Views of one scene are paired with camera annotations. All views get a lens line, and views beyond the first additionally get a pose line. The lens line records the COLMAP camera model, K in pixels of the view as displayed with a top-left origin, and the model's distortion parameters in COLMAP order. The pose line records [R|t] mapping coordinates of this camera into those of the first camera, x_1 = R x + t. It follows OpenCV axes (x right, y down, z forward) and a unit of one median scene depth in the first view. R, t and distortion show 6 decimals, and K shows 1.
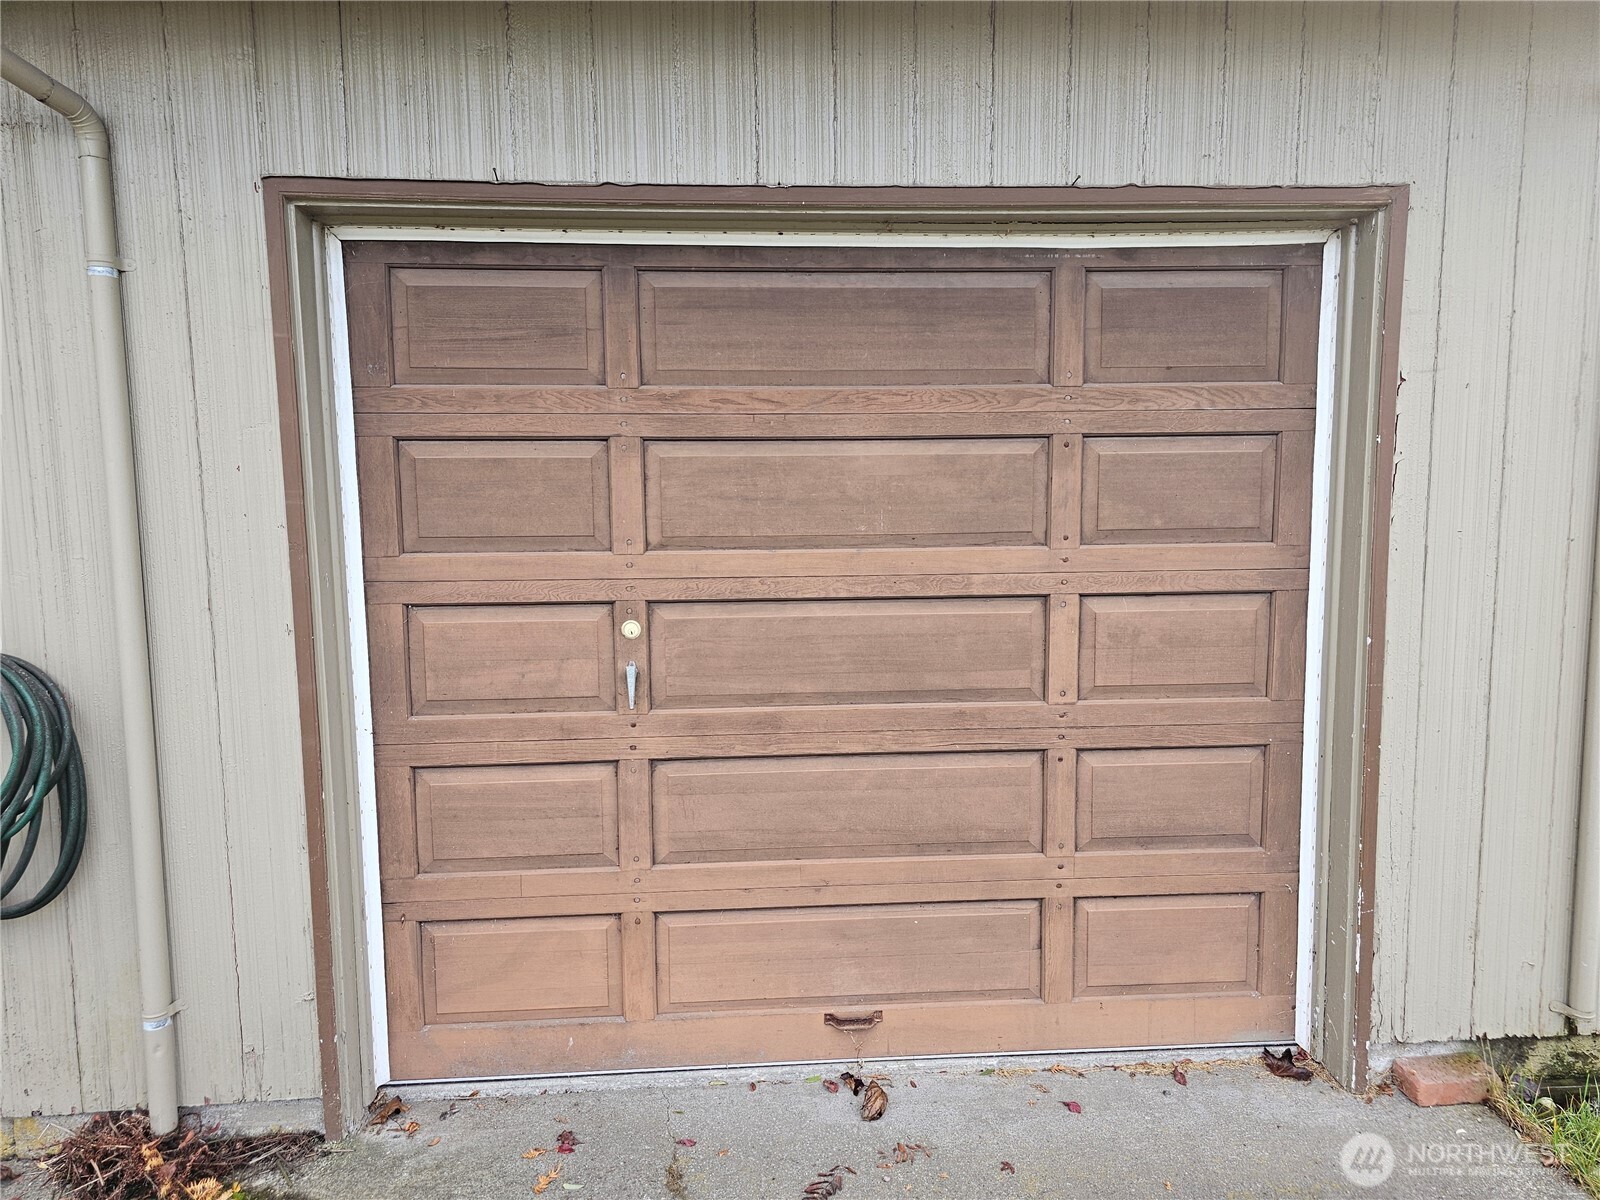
lens RADIAL K [[1090.1, 0, 797.8], [0, 1090.1, 614.1], [0, 0, 1]] dist [0.039289, -0.016453]
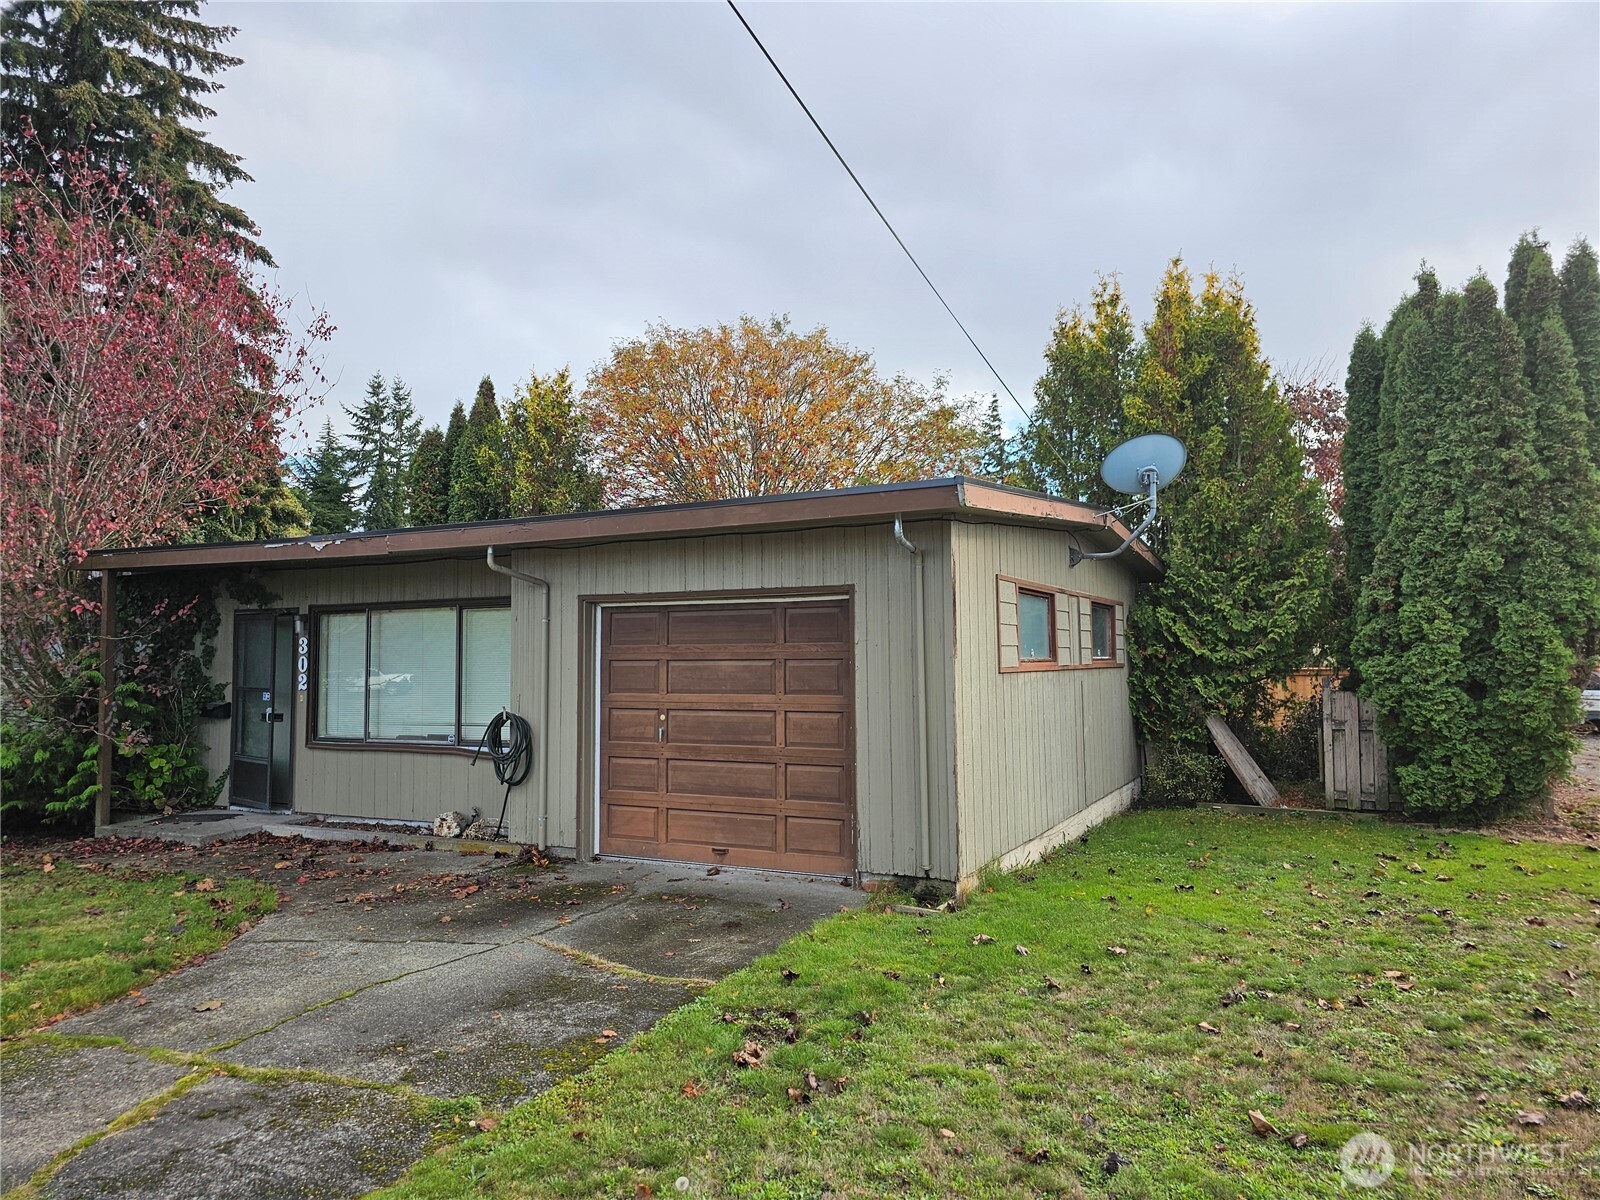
lens RADIAL K [[1090.1, 0, 803.7], [0, 1090.1, 593.8], [0, 0, 1]] dist [0.039289, -0.016453]
pose [[0.853466, -0.028159, -0.520388, 1.901908], [-0.062856, 0.985688, -0.156424, 0.132590], [0.517345, 0.166213, 0.839481, -1.582319]]
